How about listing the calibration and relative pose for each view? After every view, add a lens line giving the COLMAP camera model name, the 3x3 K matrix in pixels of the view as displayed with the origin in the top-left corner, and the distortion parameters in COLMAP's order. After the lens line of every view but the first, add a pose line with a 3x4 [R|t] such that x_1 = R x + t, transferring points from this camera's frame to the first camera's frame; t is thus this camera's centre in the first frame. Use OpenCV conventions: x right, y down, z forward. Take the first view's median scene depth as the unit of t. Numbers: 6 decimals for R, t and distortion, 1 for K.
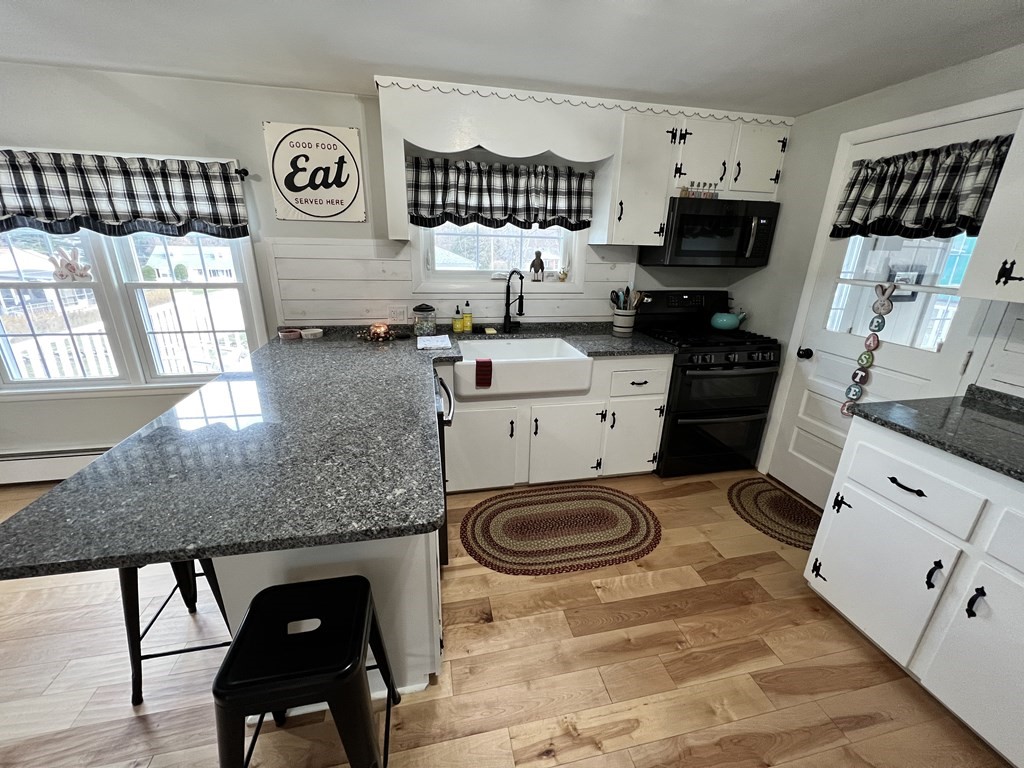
lens RADIAL K [[410.4, 0, 508.6], [0, 410.4, 383.6], [0, 0, 1]] dist [-0.001039, 0.000464]
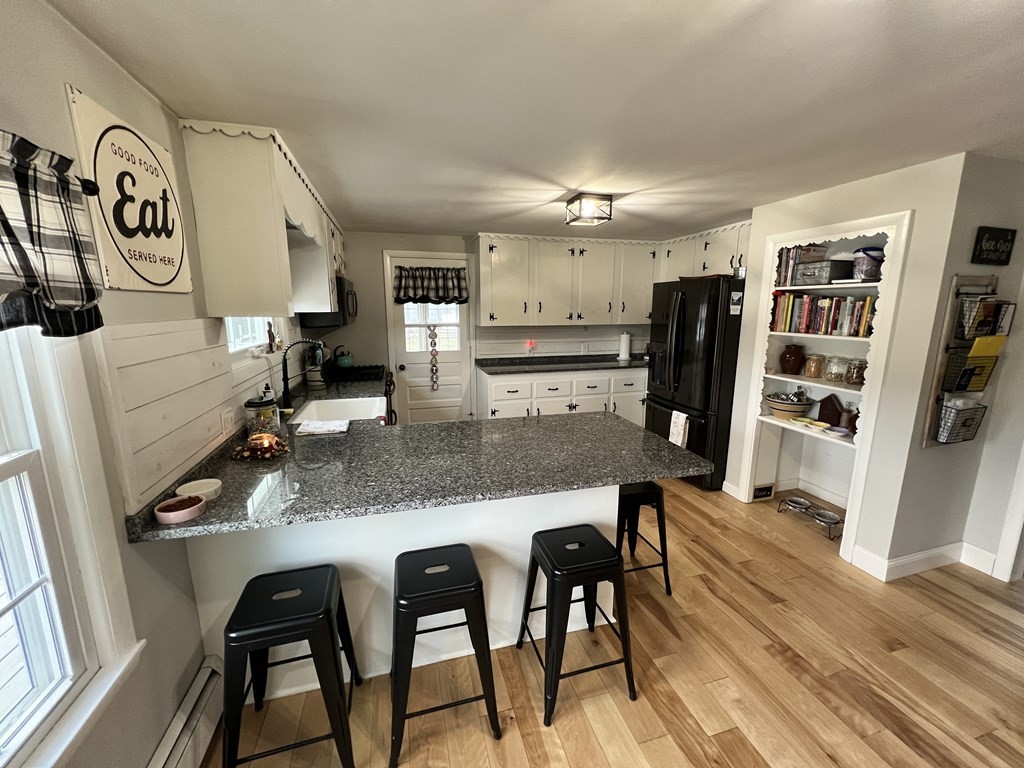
lens RADIAL K [[410.4, 0, 510.0], [0, 410.4, 382.3], [0, 0, 1]] dist [-0.001039, 0.000464]
pose [[-0.063731, -0.205536, 0.976572, -1.271531], [0.321095, 0.922303, 0.215069, -0.301715], [-0.944900, 0.327279, 0.007217, 0.709997]]
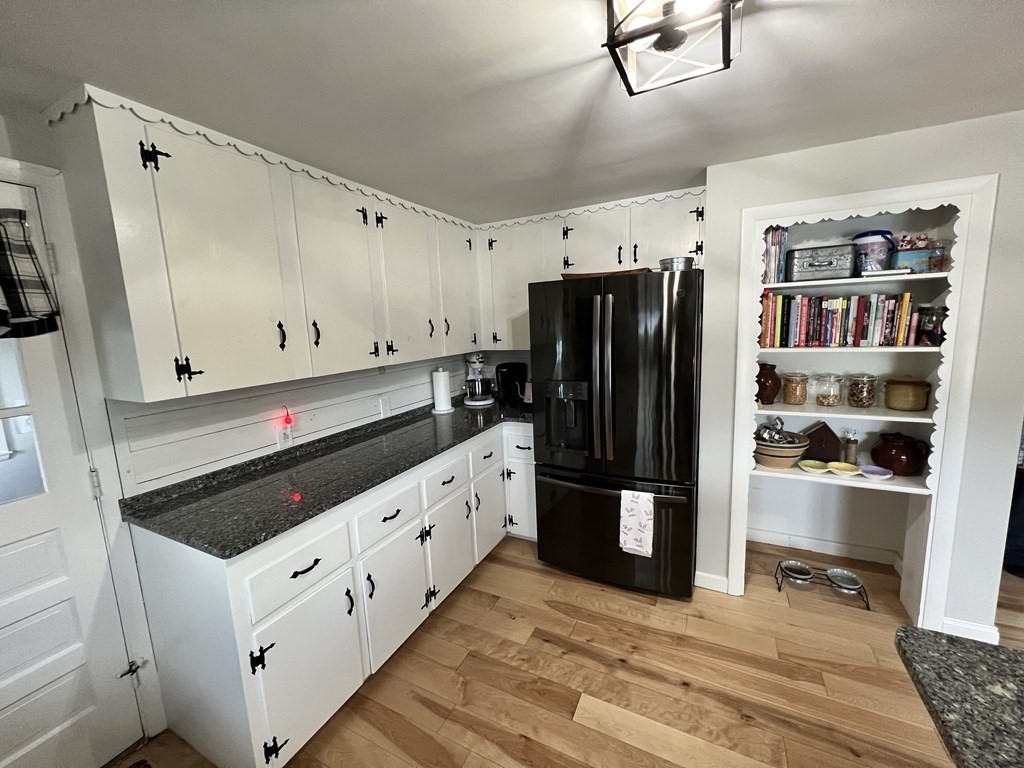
lens RADIAL K [[410.4, 0, 512.0], [0, 410.4, 381.8], [0, 0, 1]] dist [-0.001039, 0.000464]
pose [[-0.780163, -0.080671, 0.620353, -0.009170], [0.225124, 0.889009, 0.398725, -0.321451], [-0.583665, 0.450727, -0.675411, 0.855959]]
